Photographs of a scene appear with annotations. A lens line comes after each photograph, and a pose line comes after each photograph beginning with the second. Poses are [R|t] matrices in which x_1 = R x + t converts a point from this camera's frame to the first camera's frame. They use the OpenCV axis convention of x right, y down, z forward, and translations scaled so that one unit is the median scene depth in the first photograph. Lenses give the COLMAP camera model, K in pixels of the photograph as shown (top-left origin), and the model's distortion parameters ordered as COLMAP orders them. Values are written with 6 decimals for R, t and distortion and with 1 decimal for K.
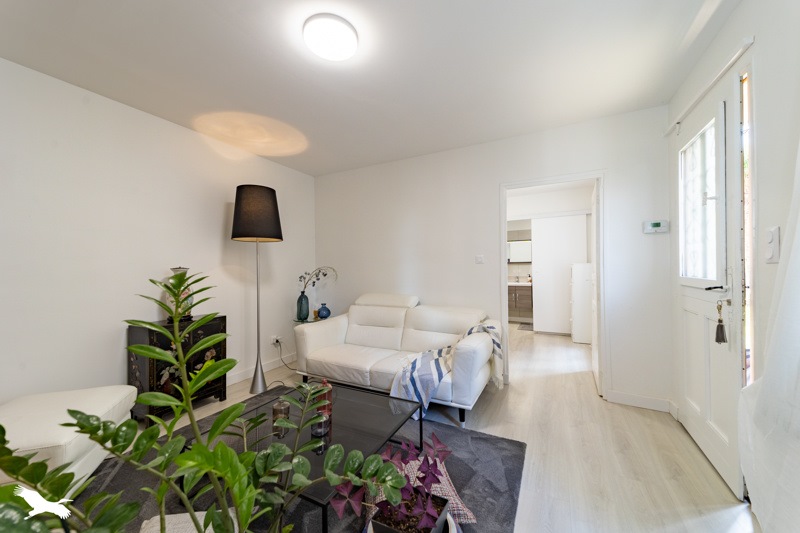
lens RADIAL K [[305.2, 0, 398.7], [0, 305.2, 266.7], [0, 0, 1]] dist [0.023012, -0.000337]
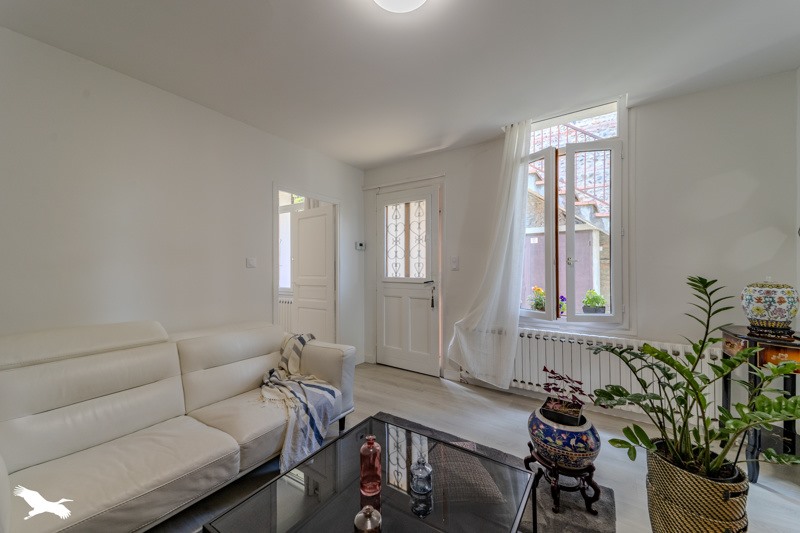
lens RADIAL K [[305.2, 0, 399.0], [0, 305.2, 267.7], [0, 0, 1]] dist [0.023012, -0.000337]
pose [[0.113198, 0.009599, 0.993526, -0.682814], [-0.003893, 0.999950, -0.009217, -0.005512], [-0.993565, -0.002825, 0.113230, 0.642201]]
